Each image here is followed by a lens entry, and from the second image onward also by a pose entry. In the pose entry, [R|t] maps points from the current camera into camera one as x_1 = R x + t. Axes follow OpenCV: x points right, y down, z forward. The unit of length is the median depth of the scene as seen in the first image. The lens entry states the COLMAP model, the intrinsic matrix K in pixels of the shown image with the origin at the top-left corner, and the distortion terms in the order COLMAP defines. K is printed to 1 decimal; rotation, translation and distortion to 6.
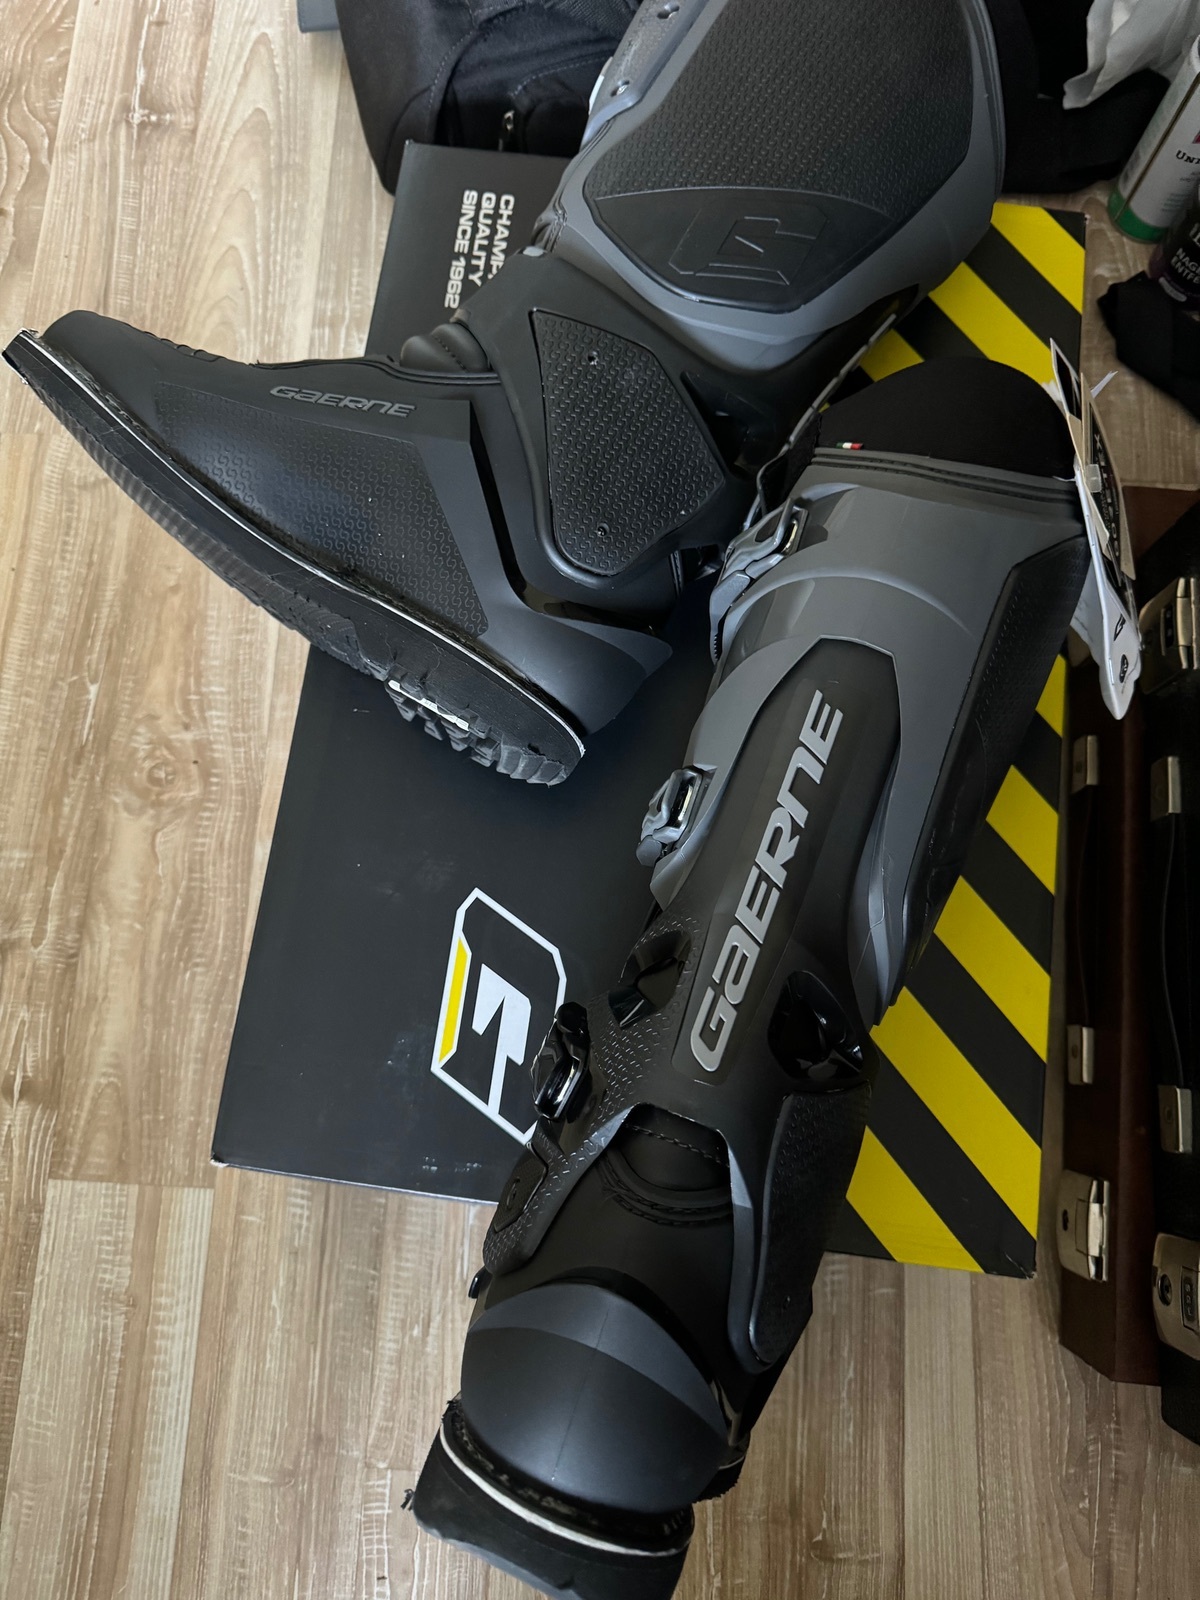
lens RADIAL K [[1141.8, 0, 602.0], [0, 1141.8, 799.6], [0, 0, 1]] dist [0.005384, 0.009543]
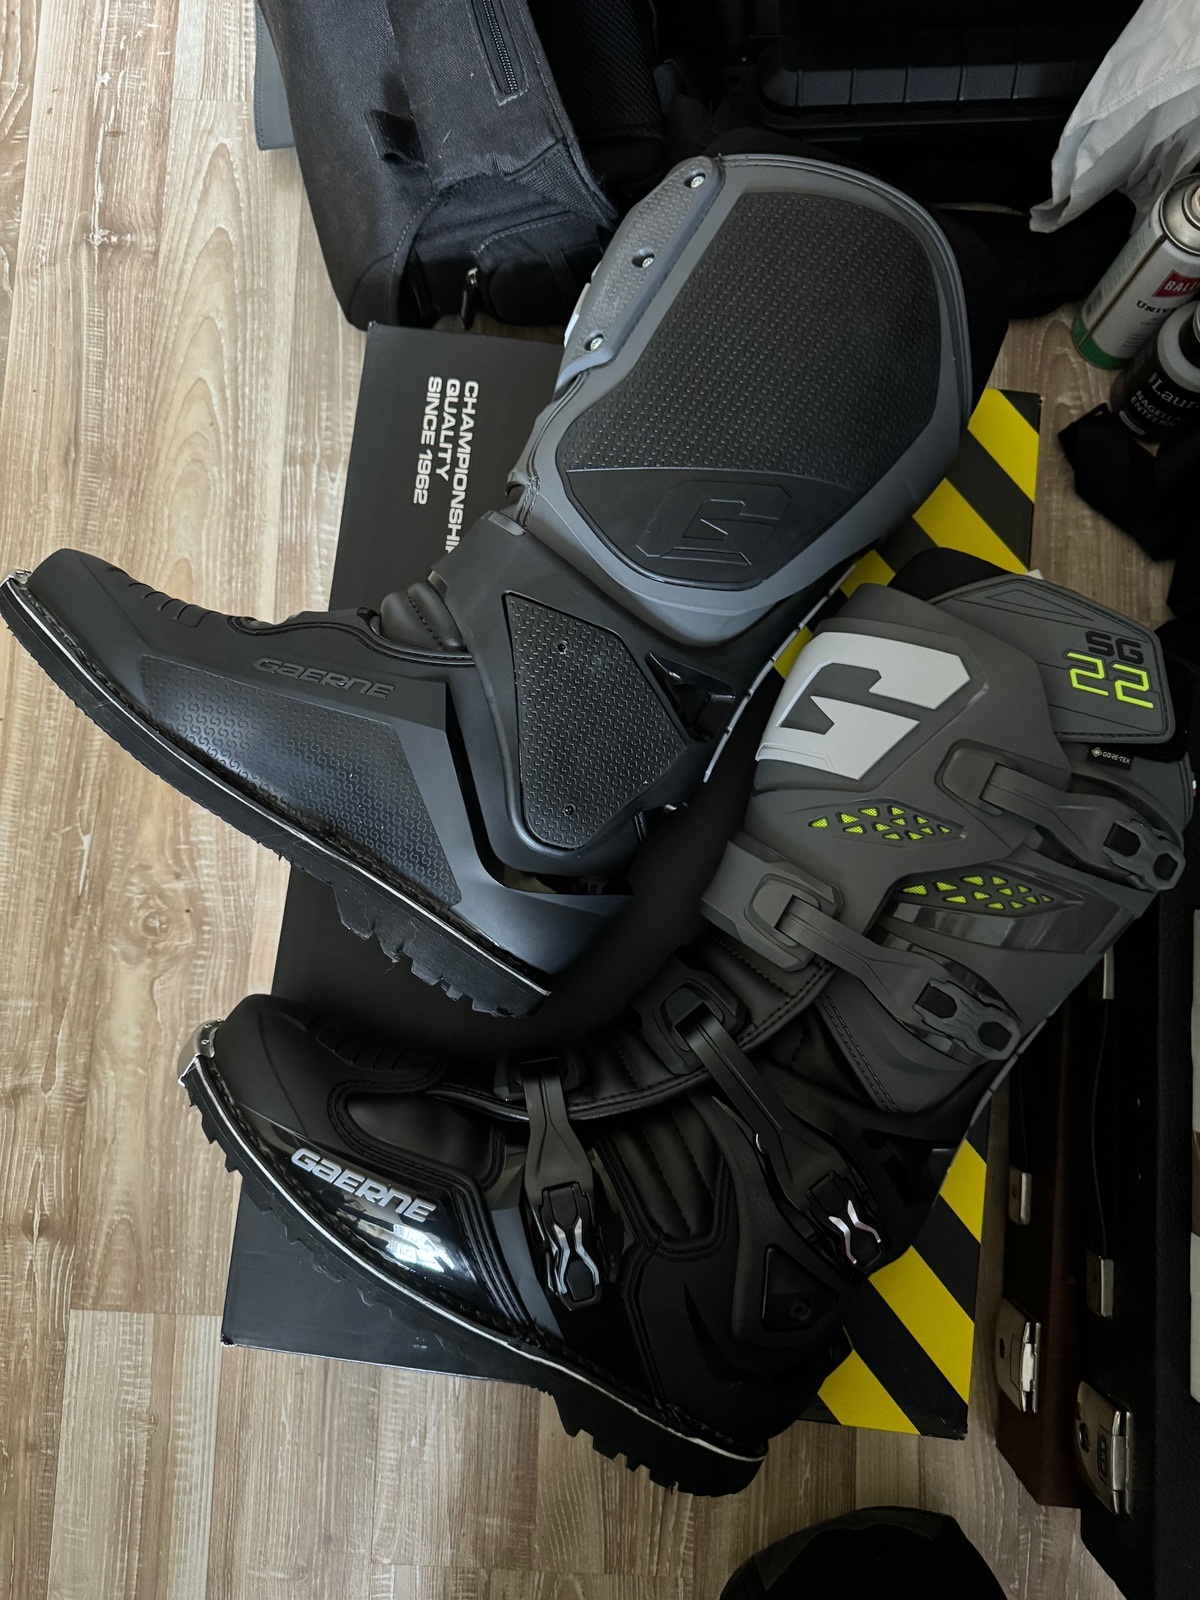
lens RADIAL K [[1141.8, 0, 600.7], [0, 1141.8, 795.3], [0, 0, 1]] dist [0.005384, 0.009543]
pose [[0.999872, -0.014429, 0.006849, 0.017610], [0.013729, 0.995560, 0.093127, -0.240140], [-0.008162, -0.093021, 0.995631, -0.037879]]
